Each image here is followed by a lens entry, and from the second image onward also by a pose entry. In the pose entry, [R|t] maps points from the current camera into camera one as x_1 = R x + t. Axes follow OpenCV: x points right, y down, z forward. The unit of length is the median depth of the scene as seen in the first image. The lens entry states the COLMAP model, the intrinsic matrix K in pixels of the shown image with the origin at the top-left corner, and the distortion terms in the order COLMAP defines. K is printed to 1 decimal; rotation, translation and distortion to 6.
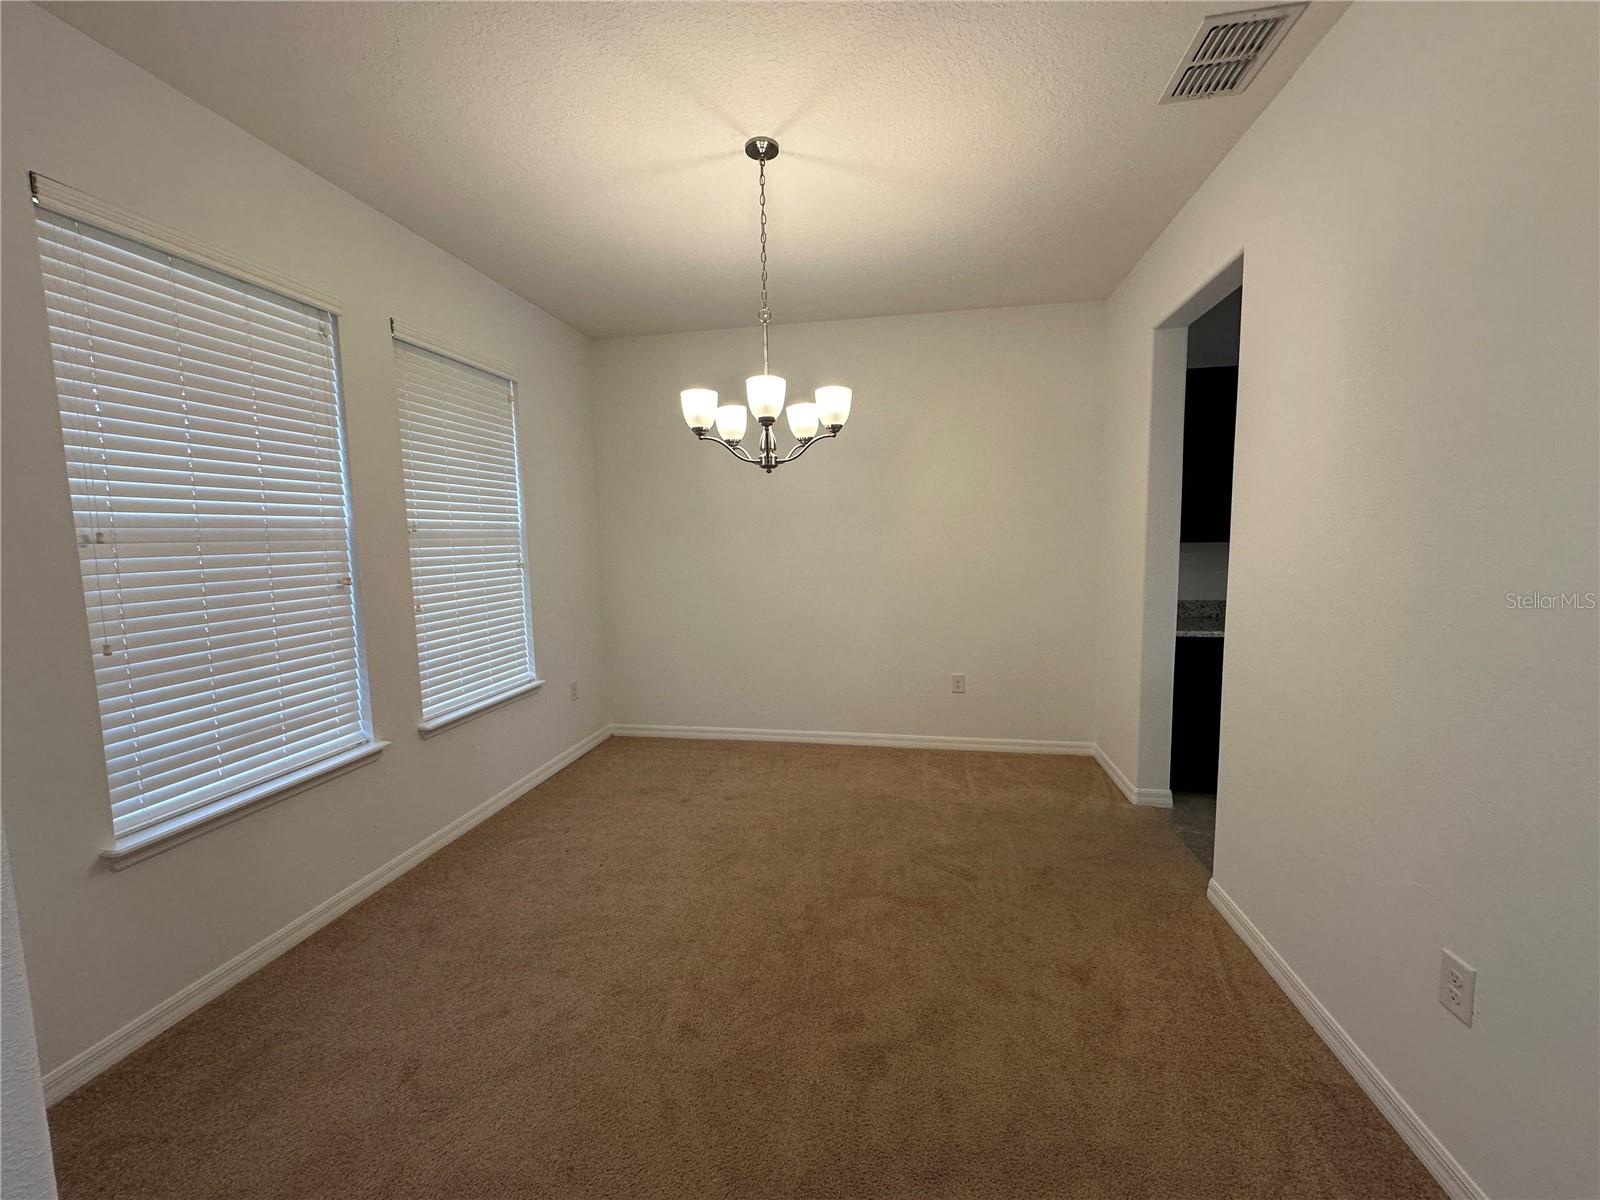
lens RADIAL K [[638.6, 0, 795.2], [0, 638.6, 599.8], [0, 0, 1]] dist [-0.000753, 0.000282]
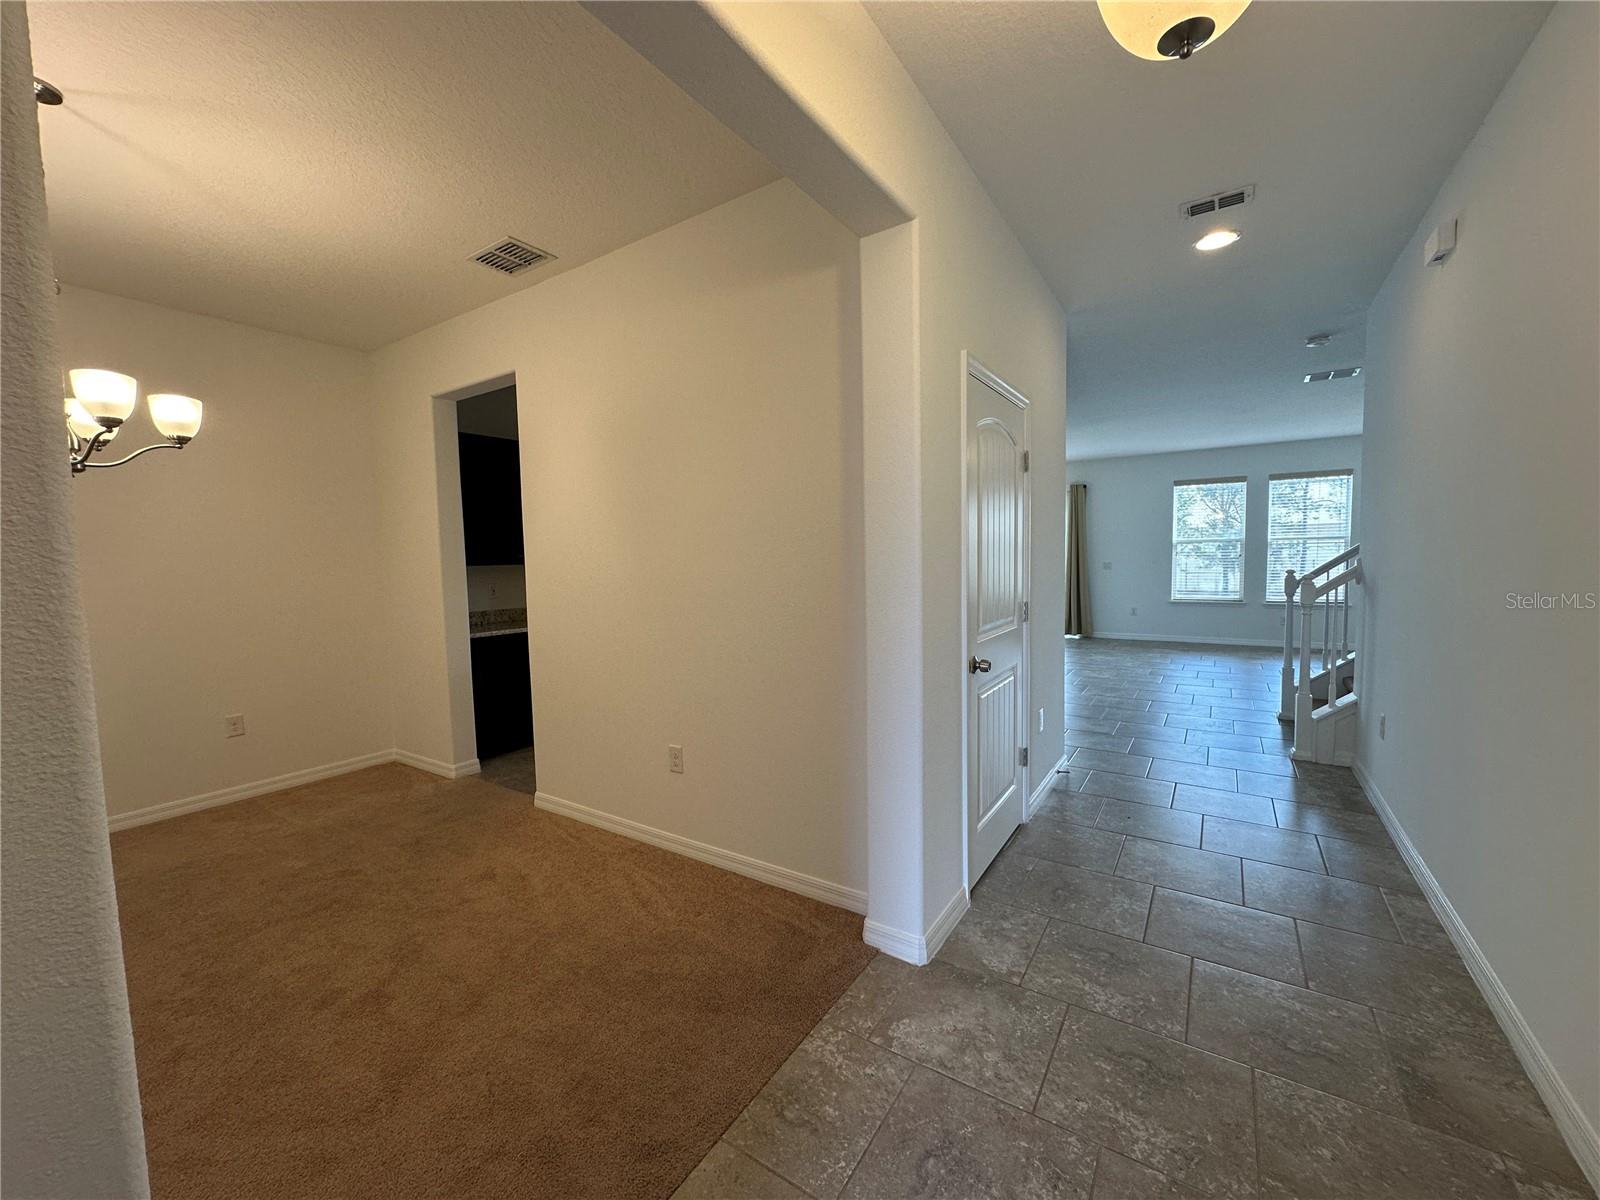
lens RADIAL K [[638.6, 0, 806.6], [0, 638.6, 601.5], [0, 0, 1]] dist [-0.000753, 0.000282]
pose [[0.380627, -0.053654, 0.923171, -0.344365], [0.102727, 0.994590, 0.015450, 0.034610], [-0.919005, 0.088954, 0.384080, -0.133037]]
